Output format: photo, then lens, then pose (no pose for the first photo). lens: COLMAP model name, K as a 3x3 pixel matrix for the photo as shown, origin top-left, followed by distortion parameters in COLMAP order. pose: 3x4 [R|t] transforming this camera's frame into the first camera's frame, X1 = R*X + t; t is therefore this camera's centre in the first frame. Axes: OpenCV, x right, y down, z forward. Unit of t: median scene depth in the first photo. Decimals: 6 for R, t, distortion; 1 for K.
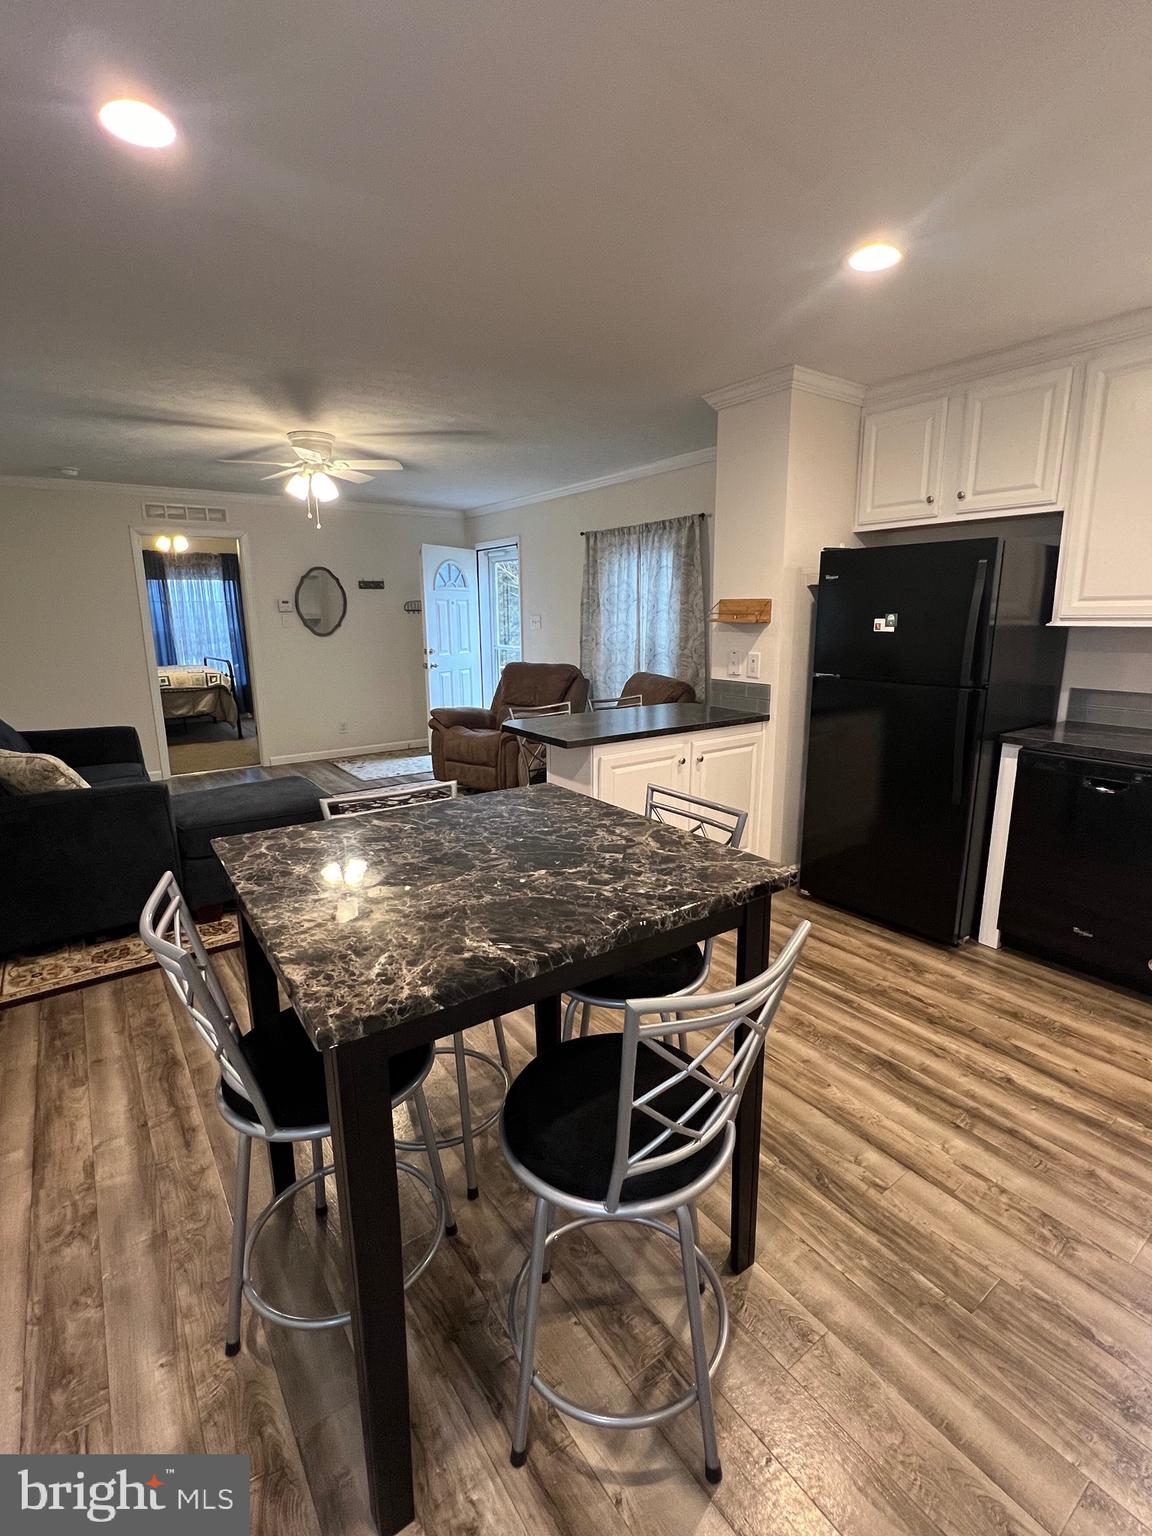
lens RADIAL K [[706.1, 0, 578.0], [0, 706.1, 765.4], [0, 0, 1]] dist [0.004750, -0.000665]
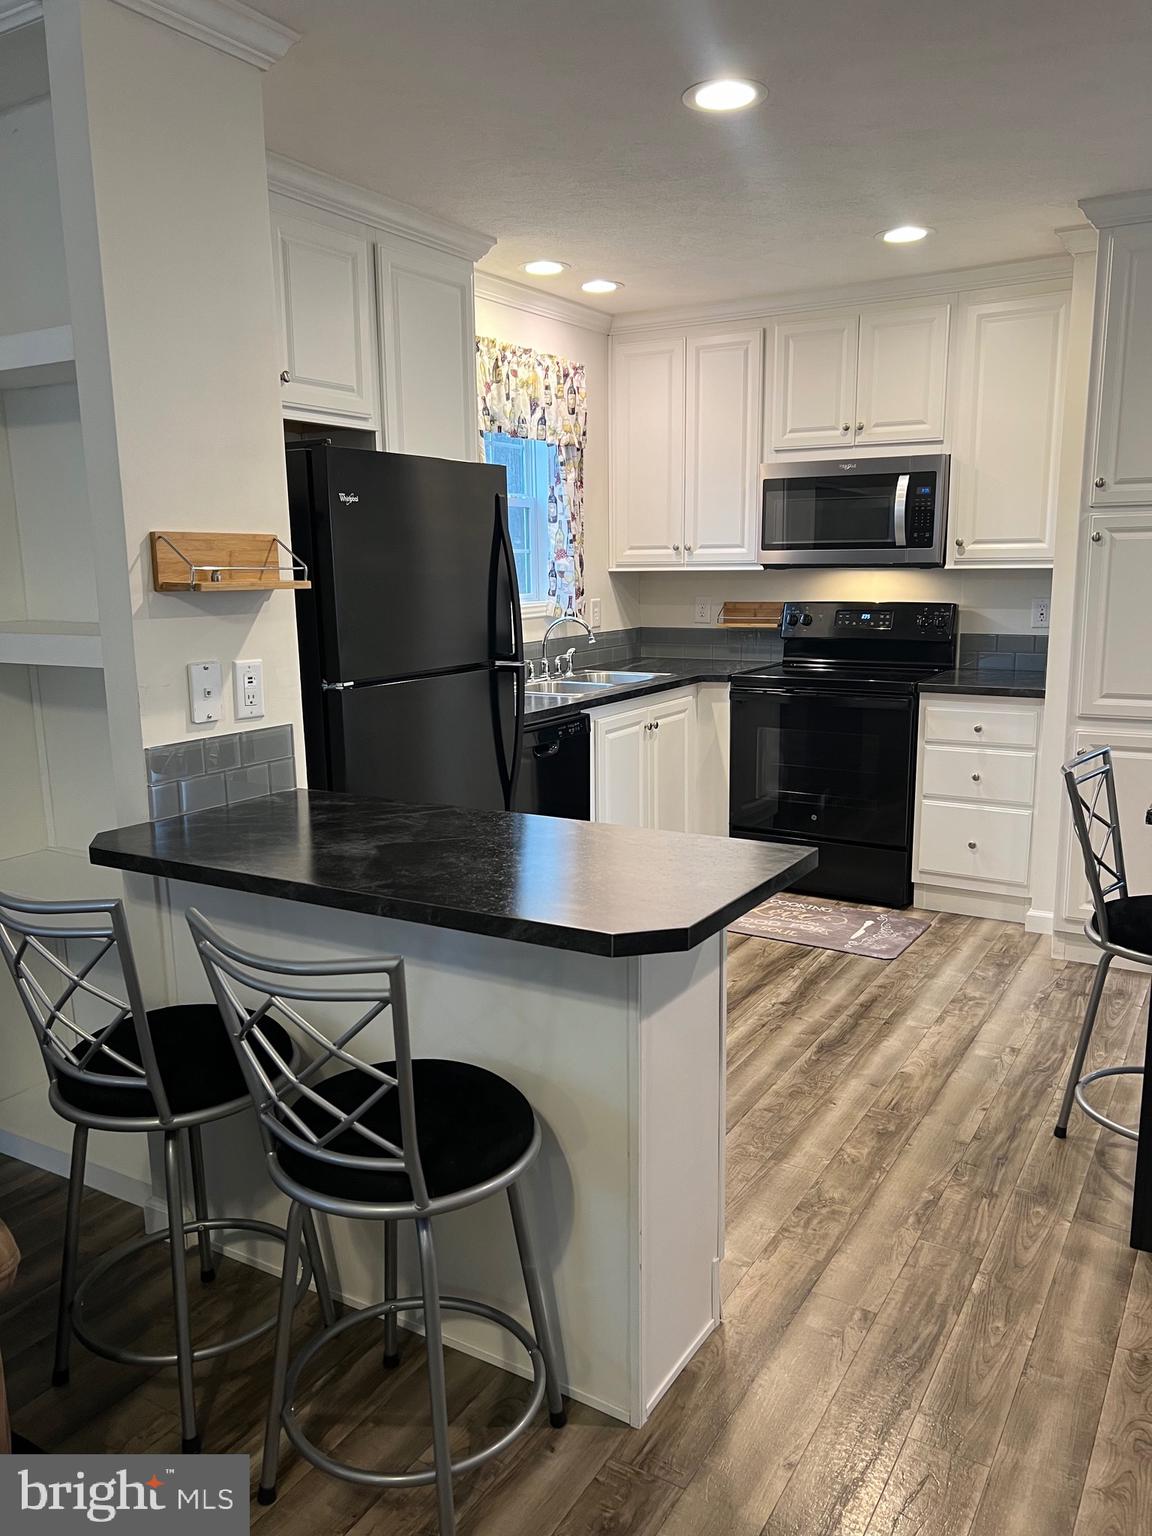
lens RADIAL K [[1152.8, 0, 572.6], [0, 1152.8, 781.6], [0, 0, 1]] dist [0.048576, -0.058606]
pose [[-0.390143, -0.162020, 0.906387, -0.292623], [0.212536, 0.941966, 0.259863, -0.143143], [-0.895889, 0.294024, -0.333067, 0.672558]]
